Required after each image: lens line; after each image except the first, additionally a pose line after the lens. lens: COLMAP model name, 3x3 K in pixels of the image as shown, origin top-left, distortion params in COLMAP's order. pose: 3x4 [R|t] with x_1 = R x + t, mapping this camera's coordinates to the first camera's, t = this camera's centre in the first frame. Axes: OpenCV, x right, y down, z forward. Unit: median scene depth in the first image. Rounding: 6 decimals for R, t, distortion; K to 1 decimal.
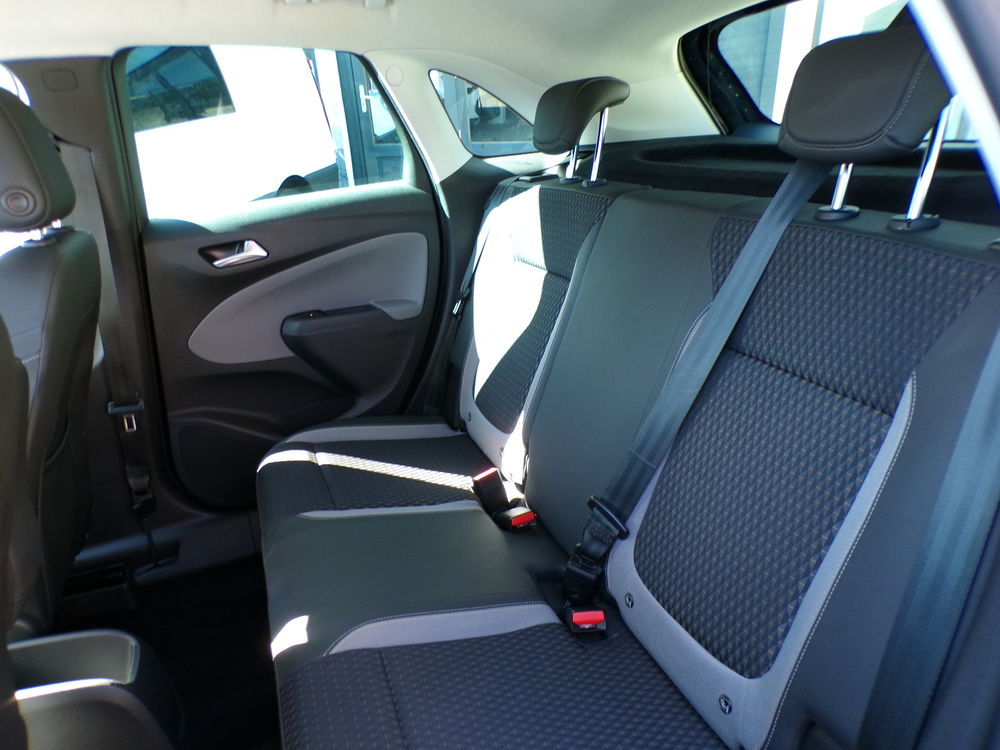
lens RADIAL K [[698.1, 0, 496.5], [0, 698.1, 375.3], [0, 0, 1]] dist [-0.018703, 0.011036]
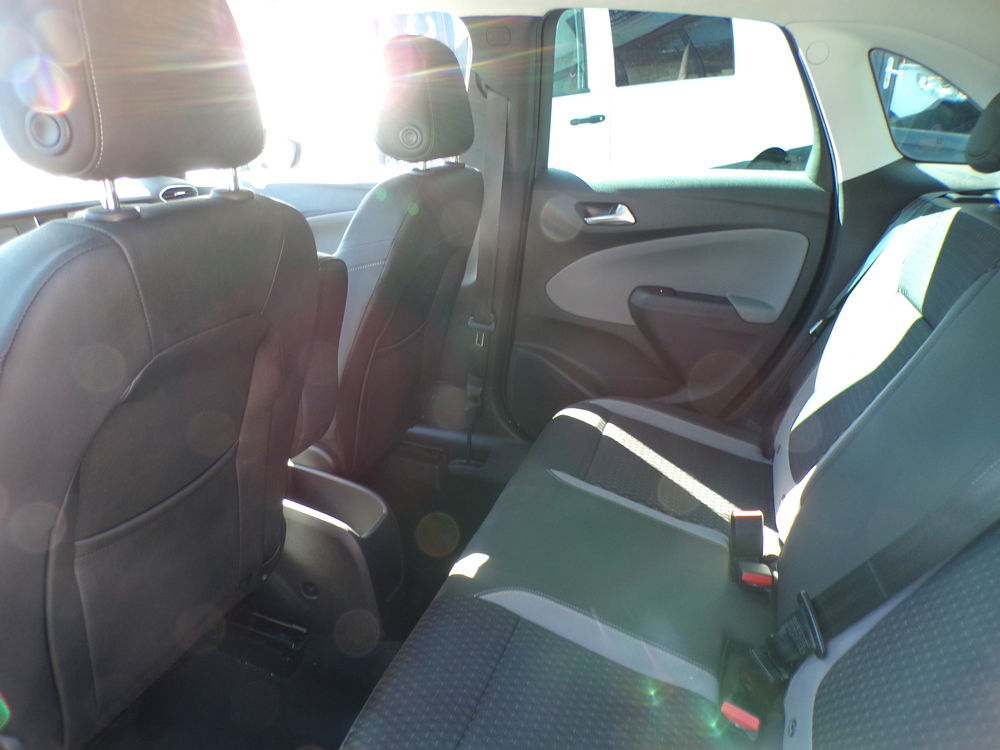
lens RADIAL K [[698.1, 0, 500.3], [0, 698.1, 375.3], [0, 0, 1]] dist [-0.018703, 0.011036]
pose [[0.755416, 0.329477, -0.566384, 0.170665], [-0.301670, 0.942207, 0.145747, -0.052833], [0.581671, 0.060762, 0.811151, 0.080773]]
